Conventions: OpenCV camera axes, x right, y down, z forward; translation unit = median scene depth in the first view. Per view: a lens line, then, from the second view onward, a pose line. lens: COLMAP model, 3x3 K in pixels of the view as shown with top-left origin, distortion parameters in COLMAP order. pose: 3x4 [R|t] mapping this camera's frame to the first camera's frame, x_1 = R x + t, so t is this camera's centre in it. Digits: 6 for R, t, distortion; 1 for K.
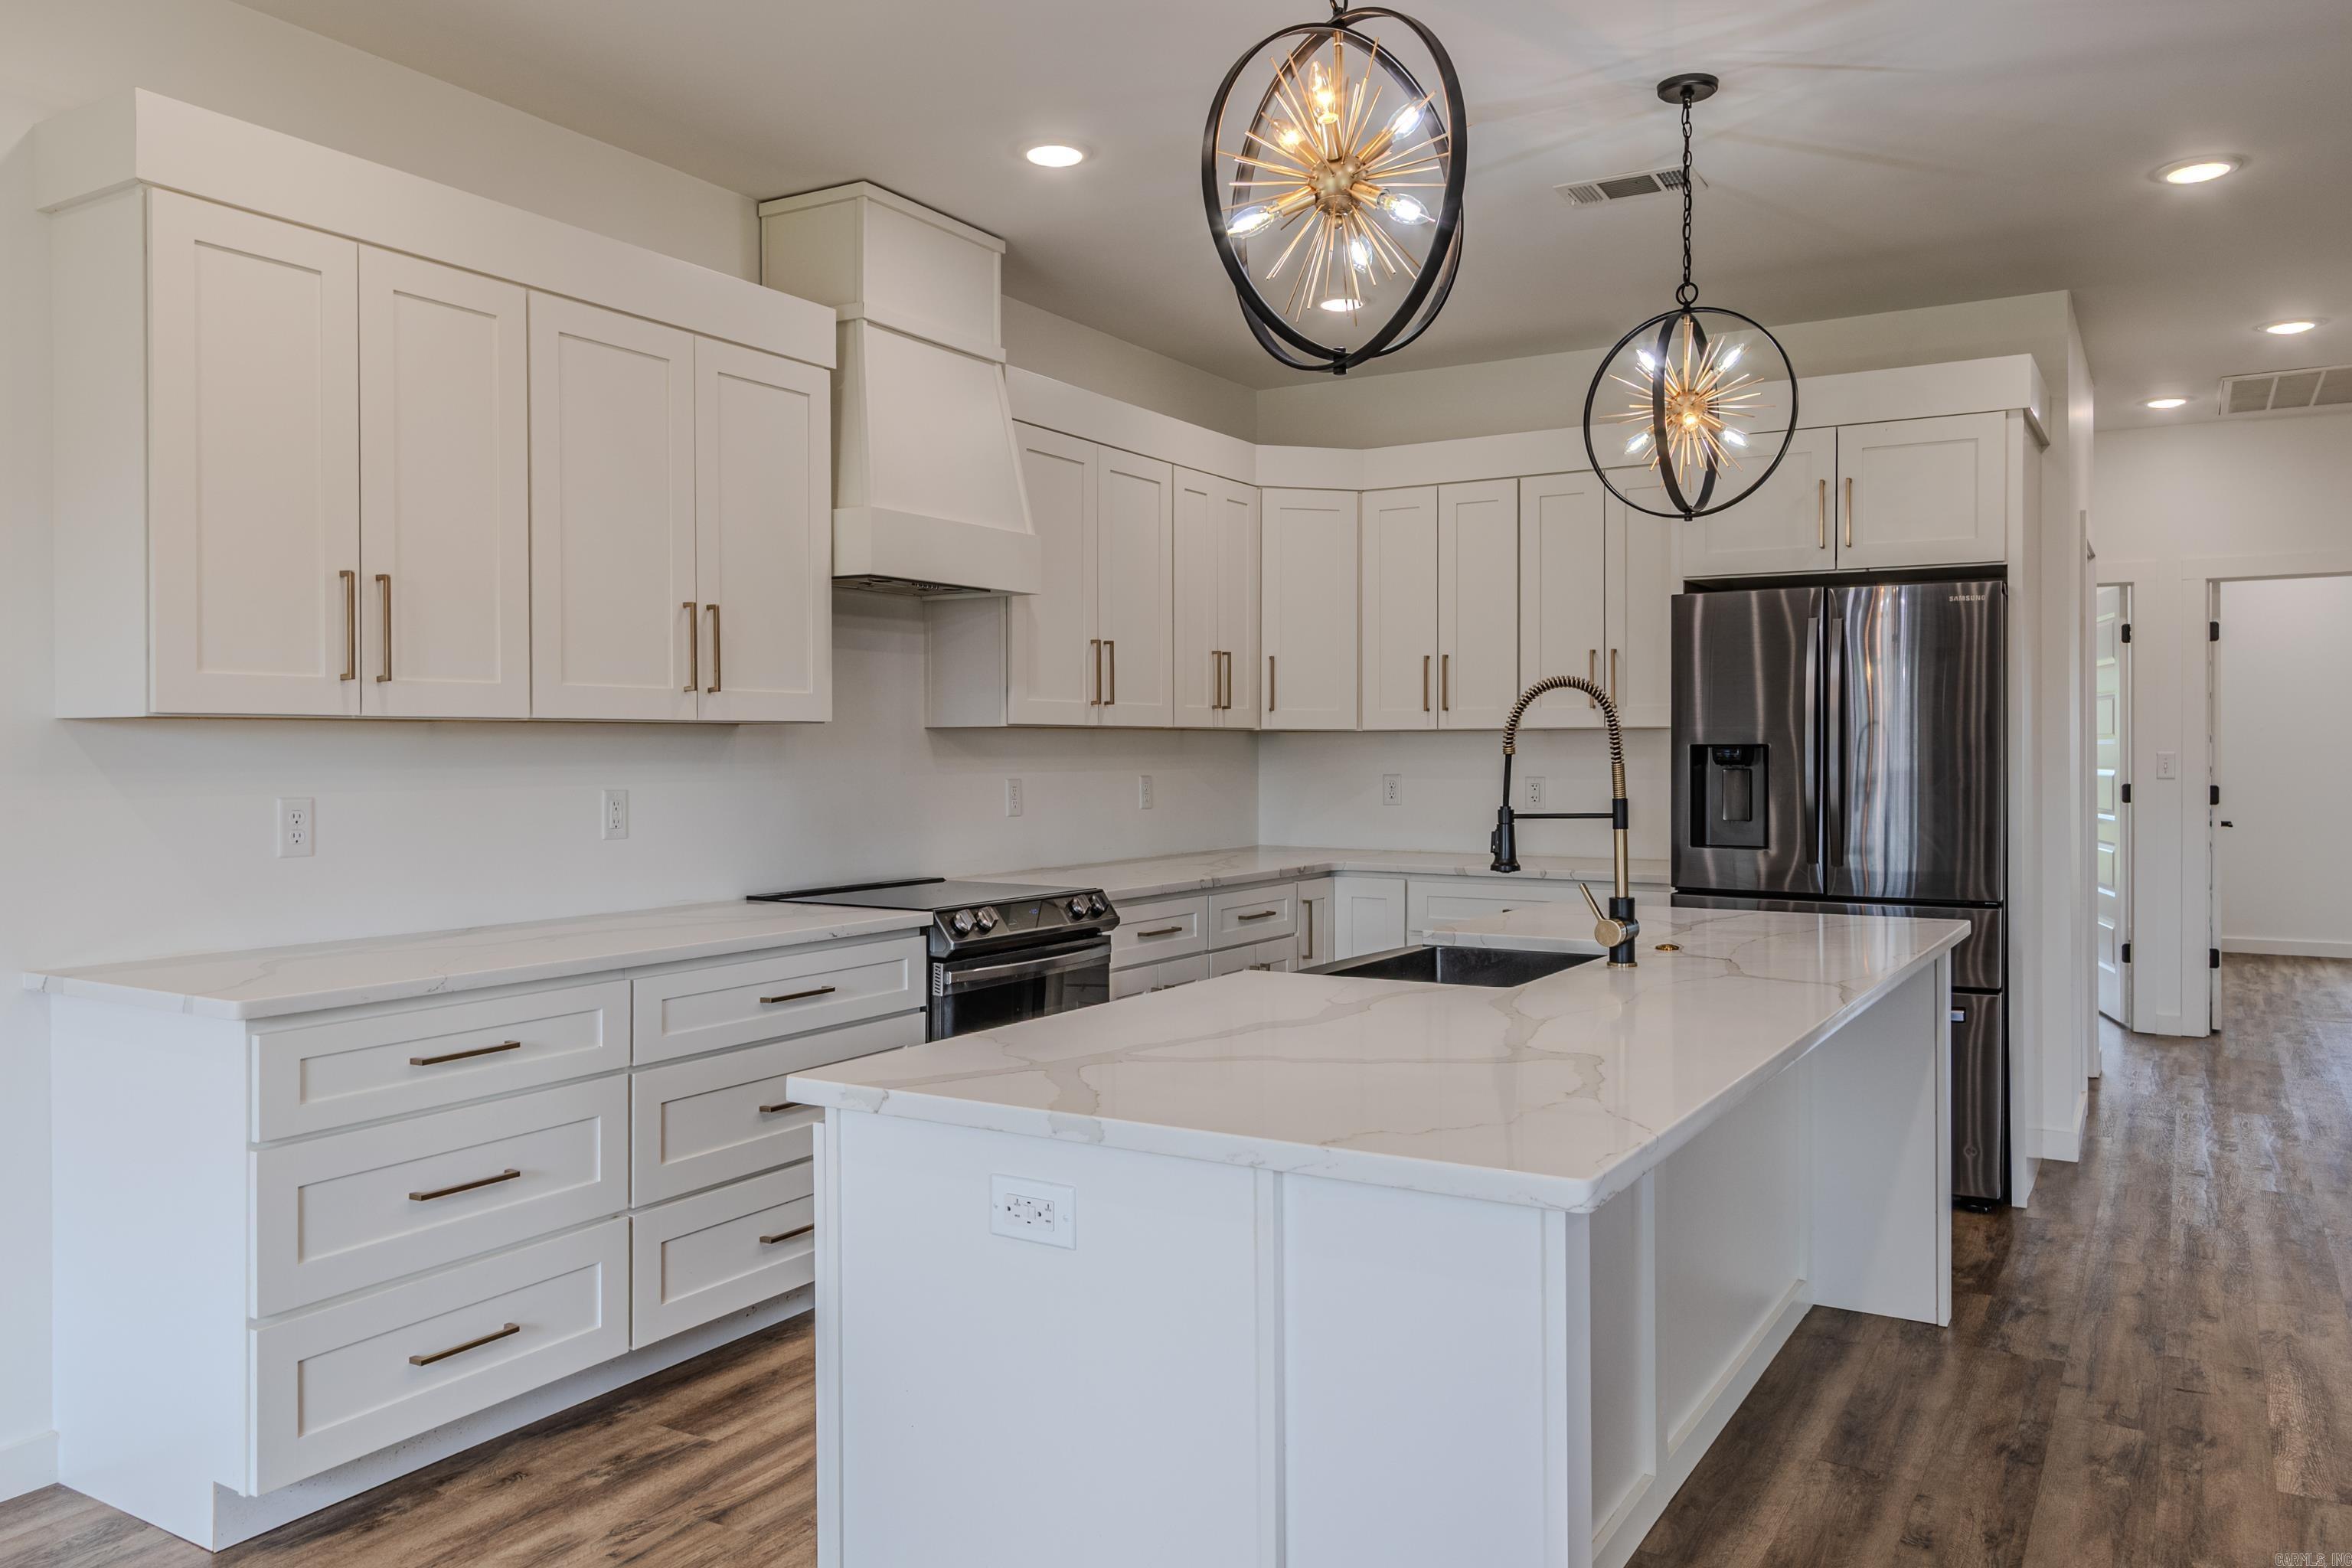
lens RADIAL K [[1696.3, 0, 1160.2], [0, 1696.3, 752.2], [0, 0, 1]] dist [0.010297, -0.013718]
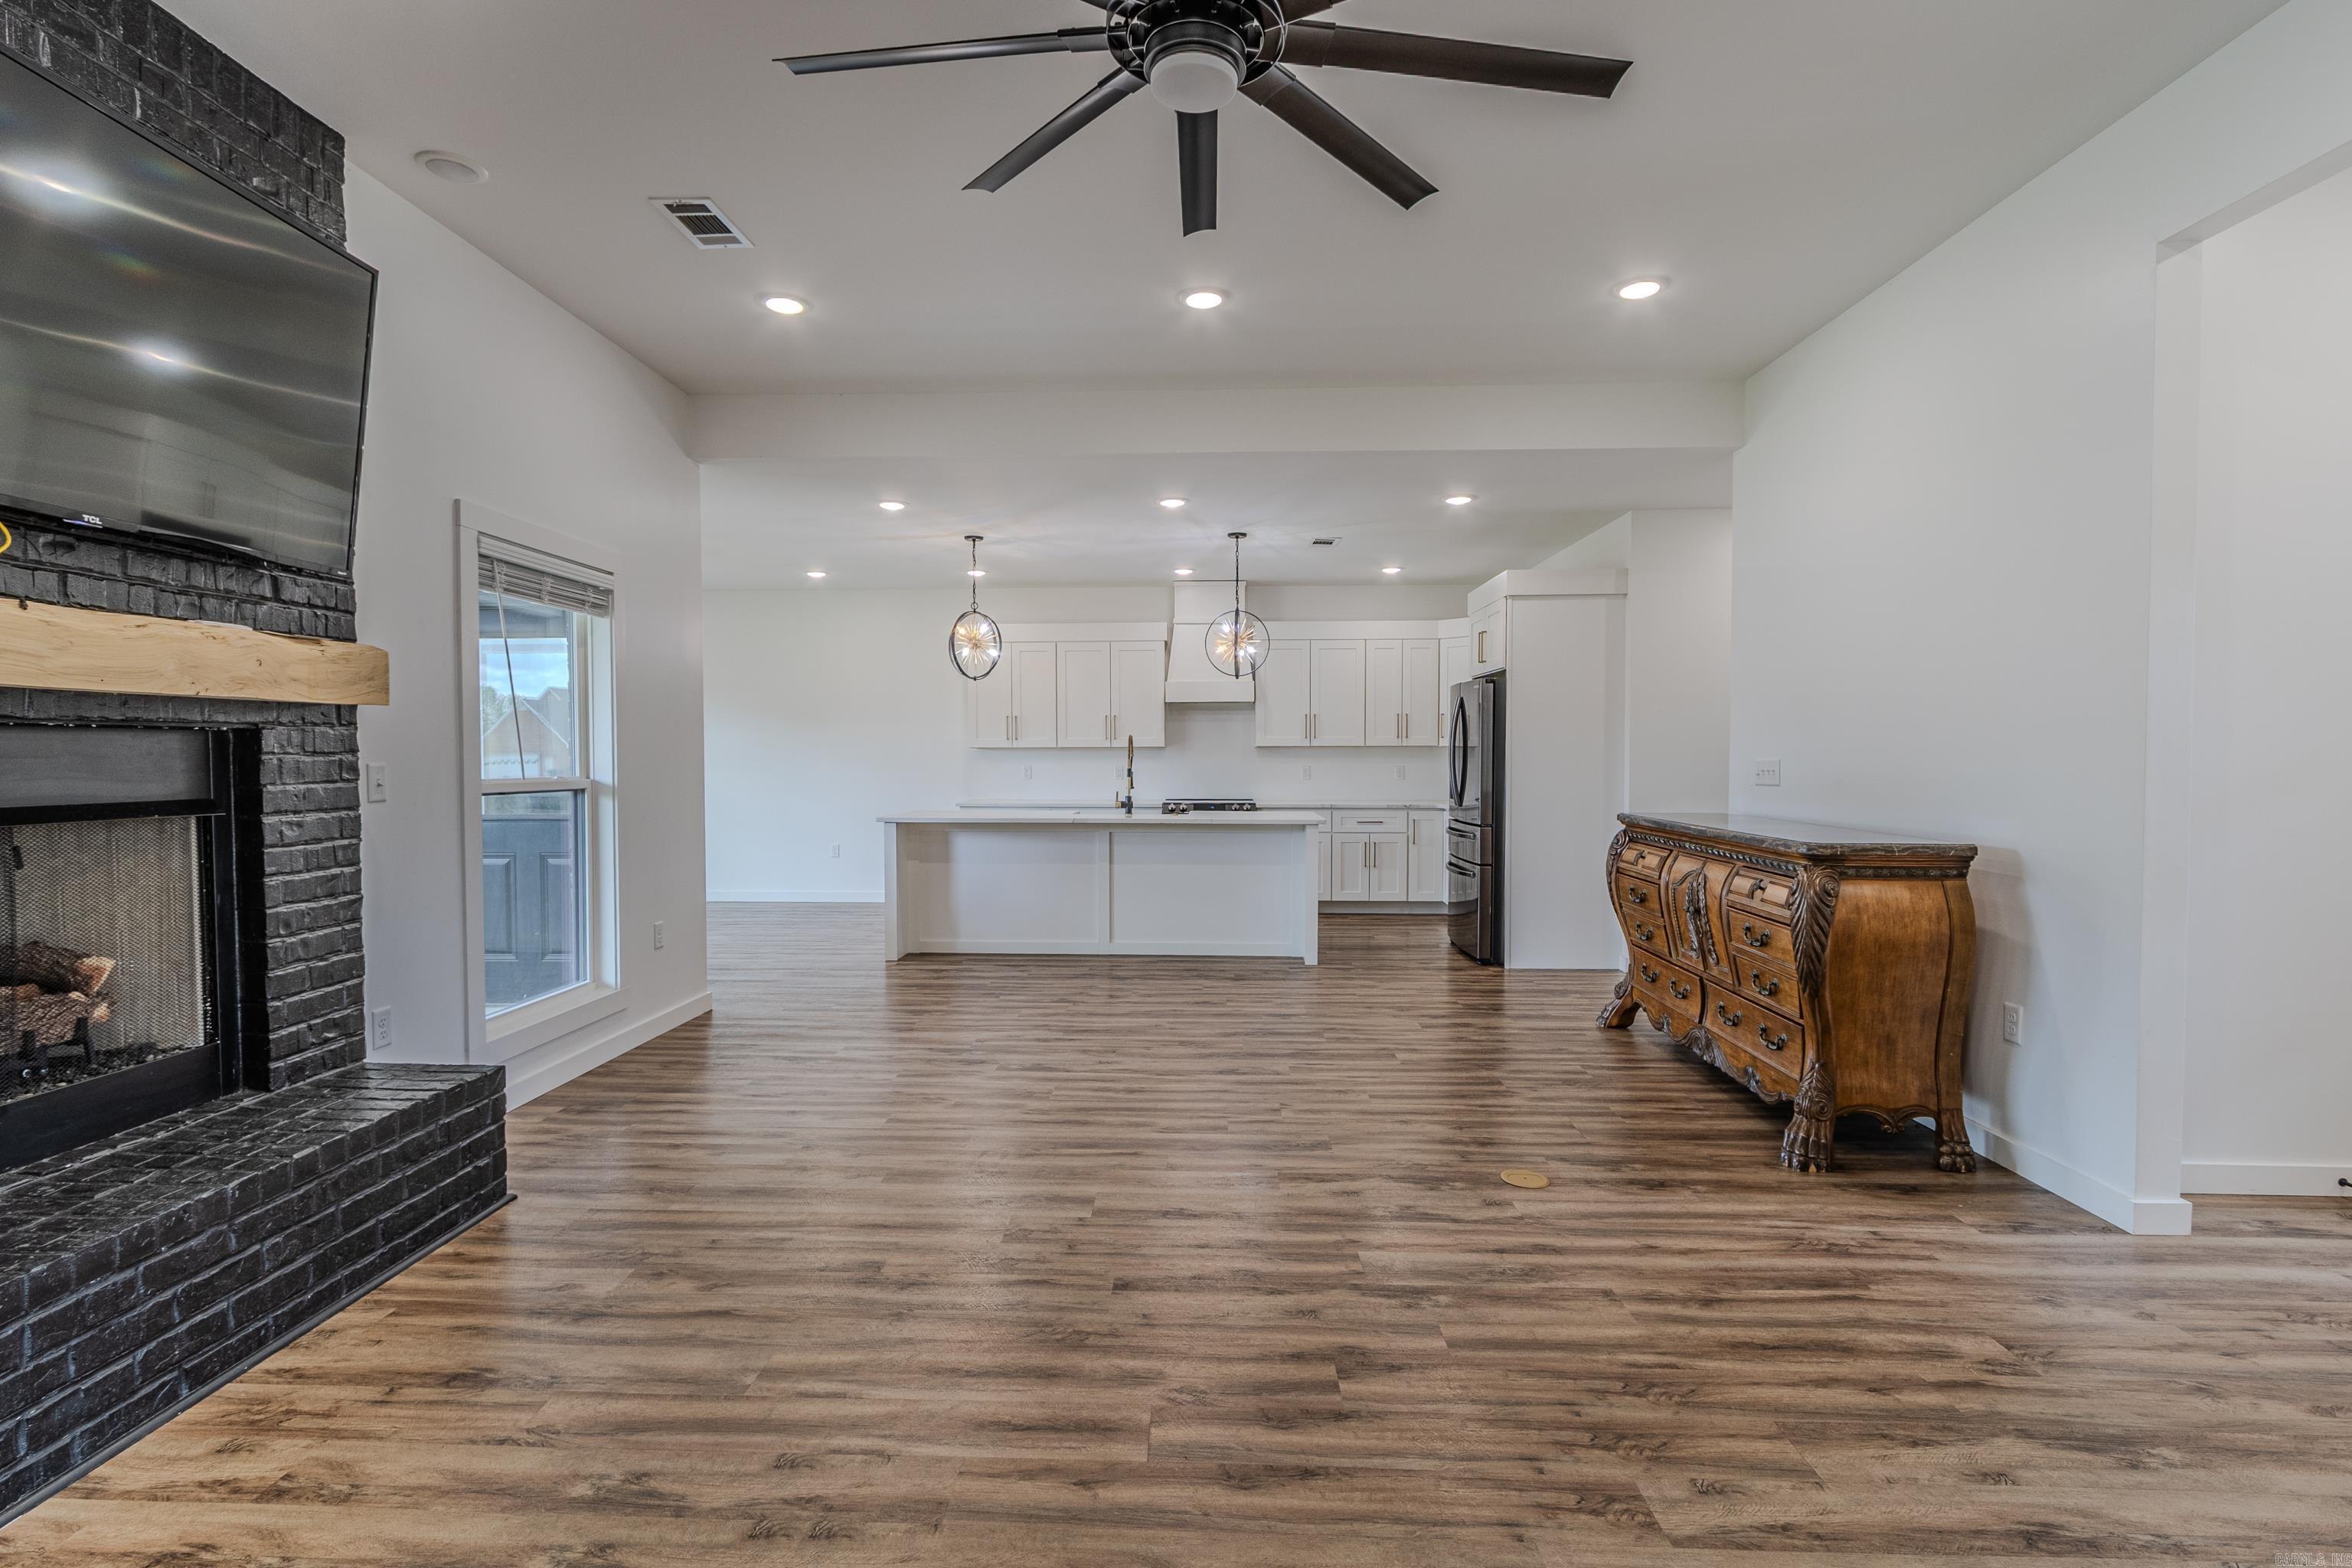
lens RADIAL K [[1106.8, 0, 1164.8], [0, 1106.8, 786.8], [0, 0, 1]] dist [0.003051, -0.000832]
pose [[0.486578, 0.025338, -0.873269, 1.781888], [-0.001146, 0.999597, 0.028365, -0.000825], [0.873636, -0.012801, 0.486411, -0.063368]]
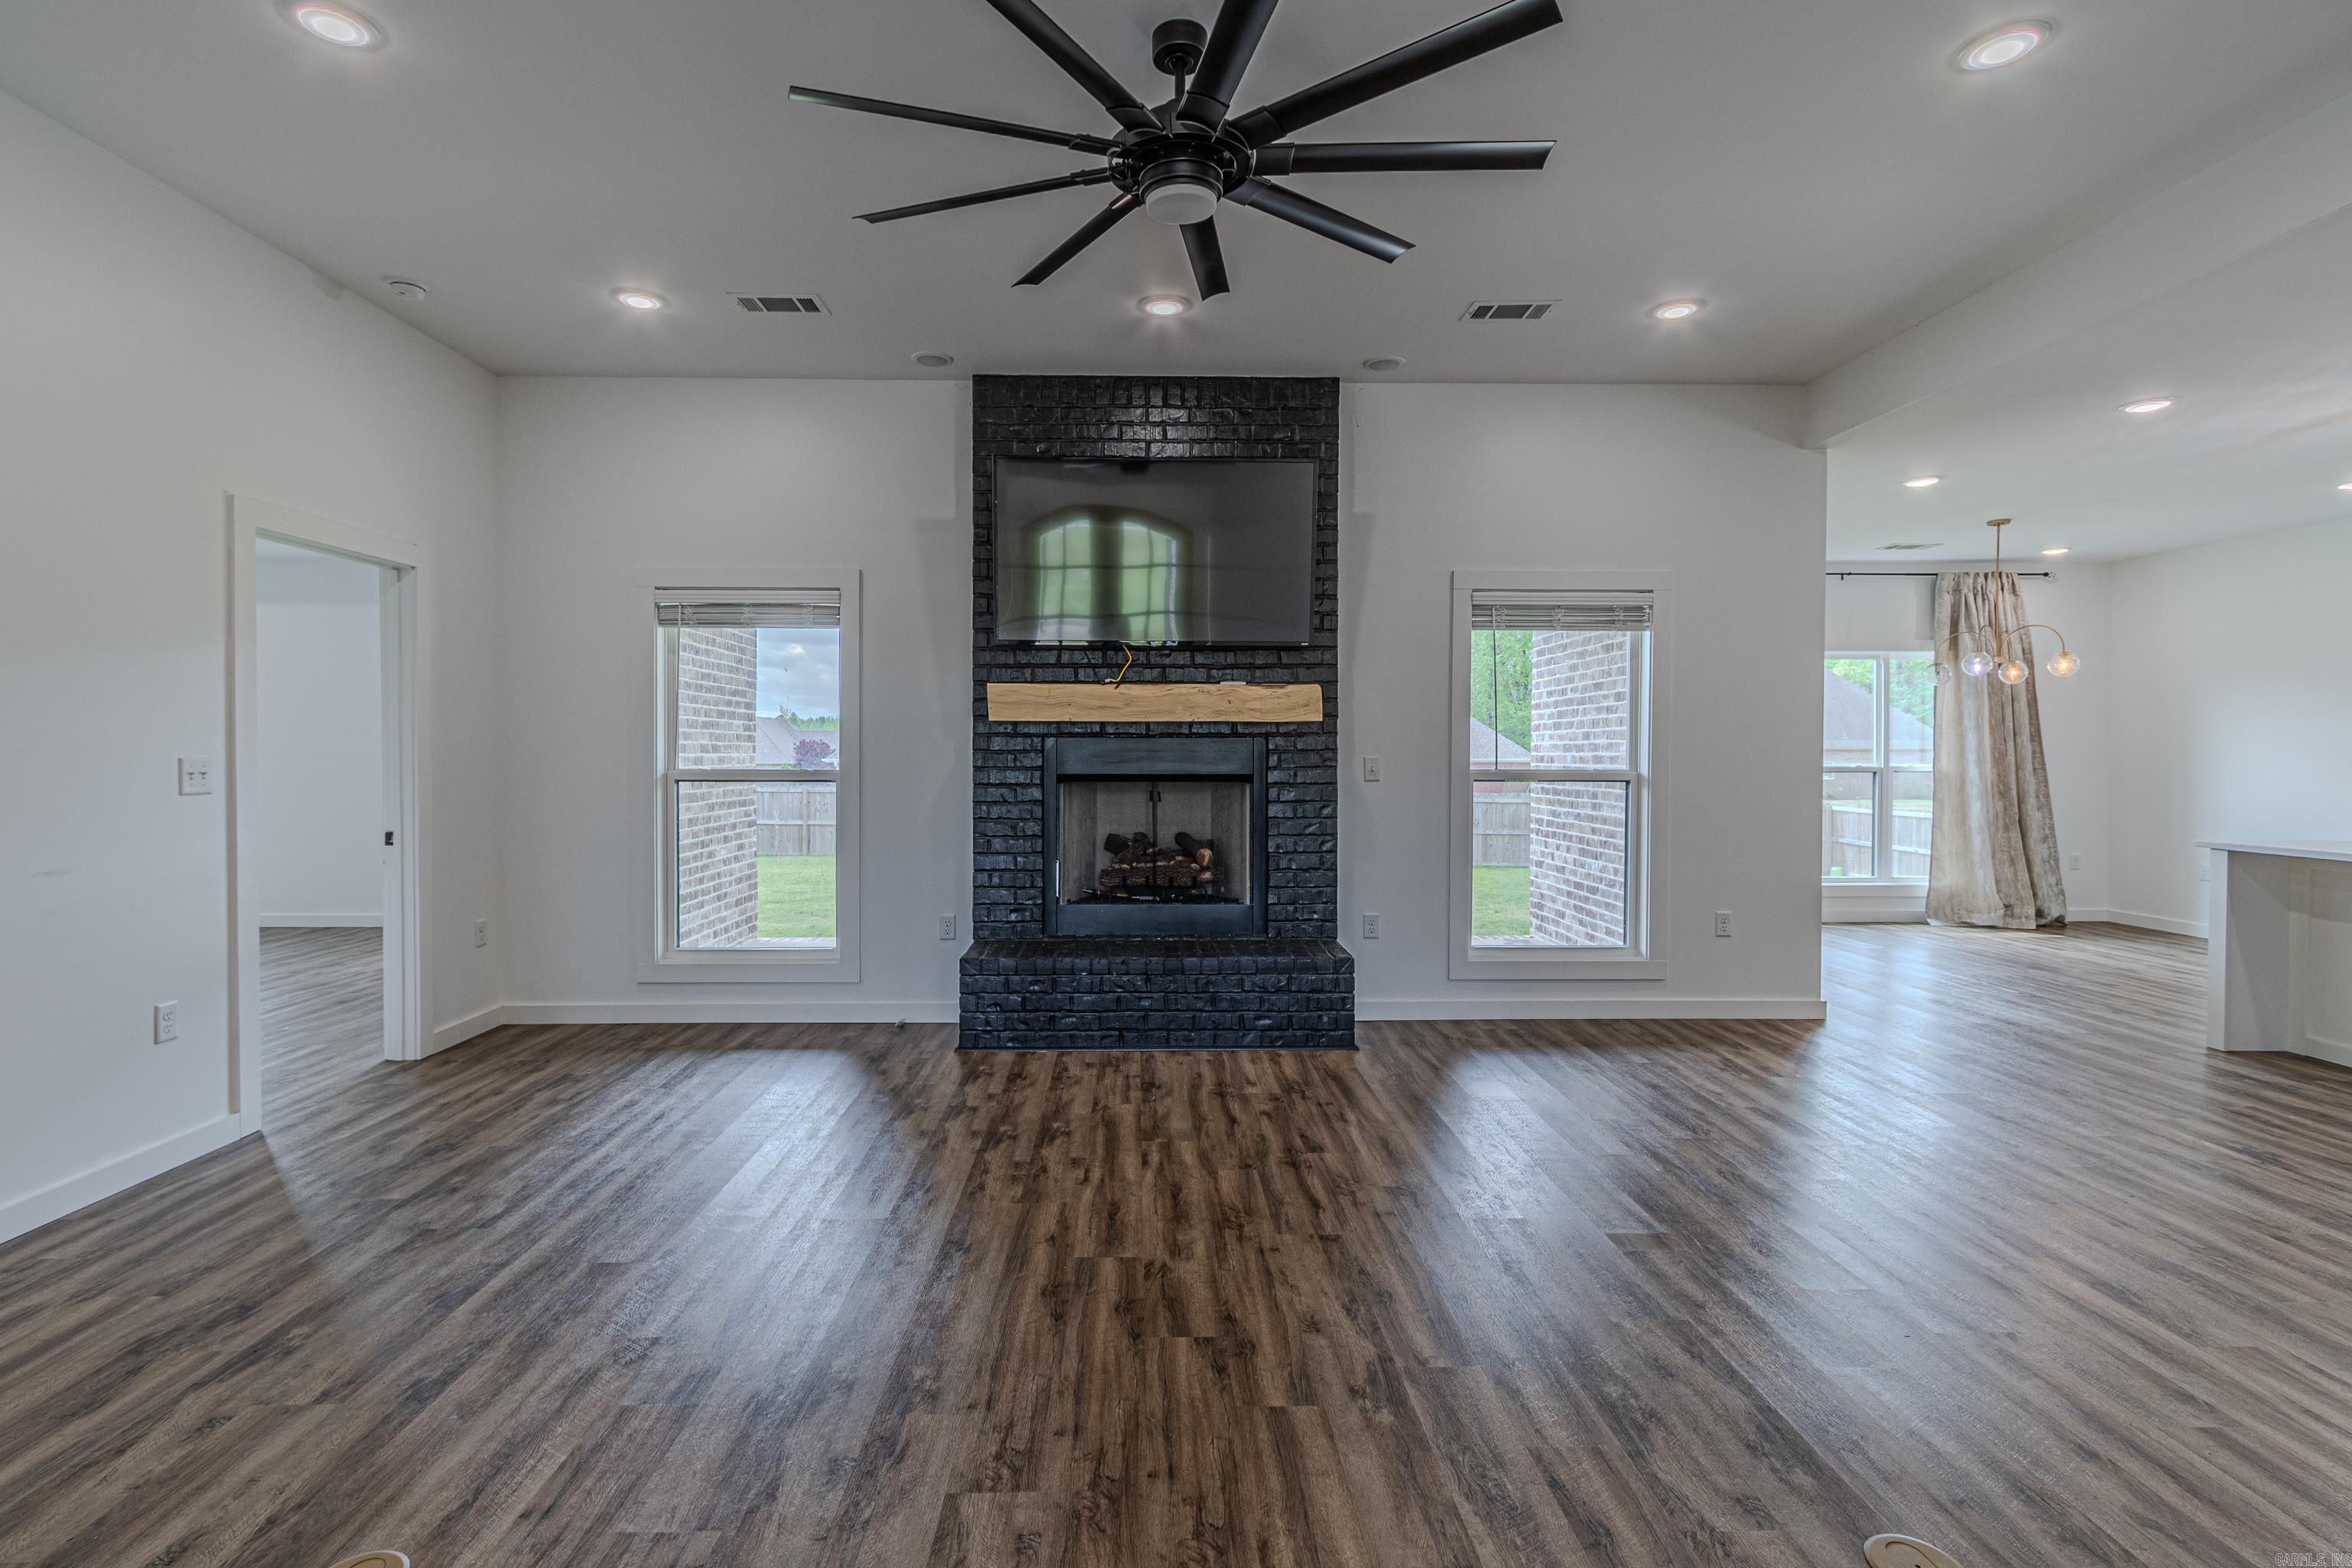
lens RADIAL K [[1090.2, 0, 1149.0], [0, 1090.2, 762.1], [0, 0, 1]] dist [-0.000432, -0.000193]
pose [[-0.845985, 0.005890, -0.533175, 1.674656], [-0.000992, 0.999920, 0.012620, -0.003411], [0.533206, 0.011205, -0.845911, 0.765531]]
